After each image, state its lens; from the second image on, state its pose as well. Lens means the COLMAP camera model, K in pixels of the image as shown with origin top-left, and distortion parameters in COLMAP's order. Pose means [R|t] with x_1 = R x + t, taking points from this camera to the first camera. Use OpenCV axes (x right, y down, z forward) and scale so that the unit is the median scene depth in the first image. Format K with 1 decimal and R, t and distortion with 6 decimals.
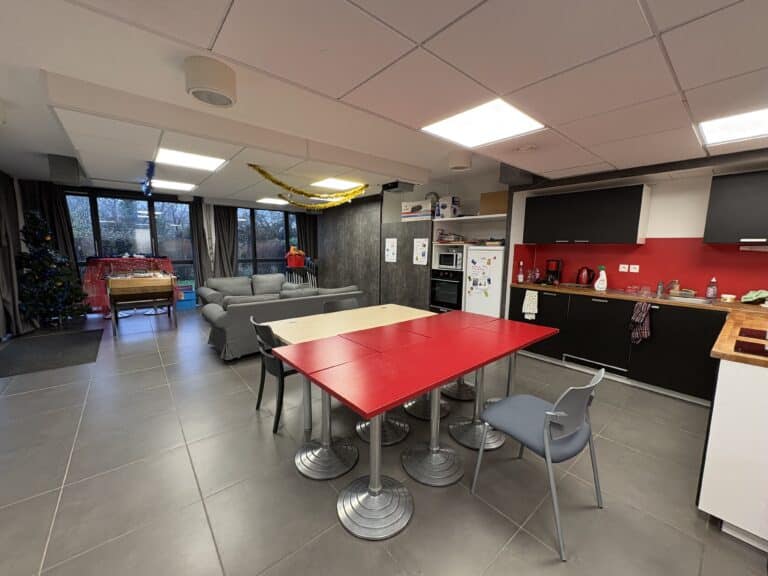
lens RADIAL K [[306.3, 0, 381.1], [0, 306.3, 288.2], [0, 0, 1]] dist [0.003965, 0.000503]
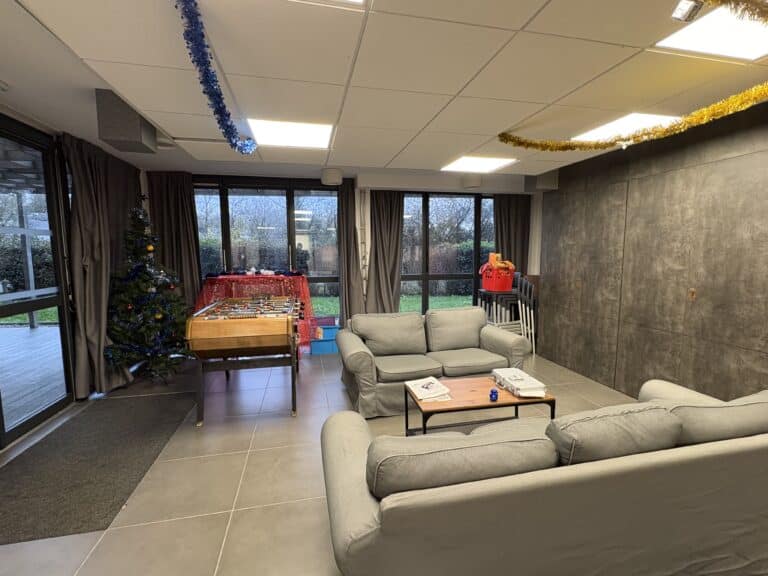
lens RADIAL K [[358.7, 0, 383.5], [0, 358.7, 285.8], [0, 0, 1]] dist [-0.001195, 0.000038]
pose [[0.888859, 0.027899, -0.457330, -0.180940], [-0.046615, 0.998472, -0.029689, -0.054400], [0.455803, 0.047708, 0.888801, 0.367653]]
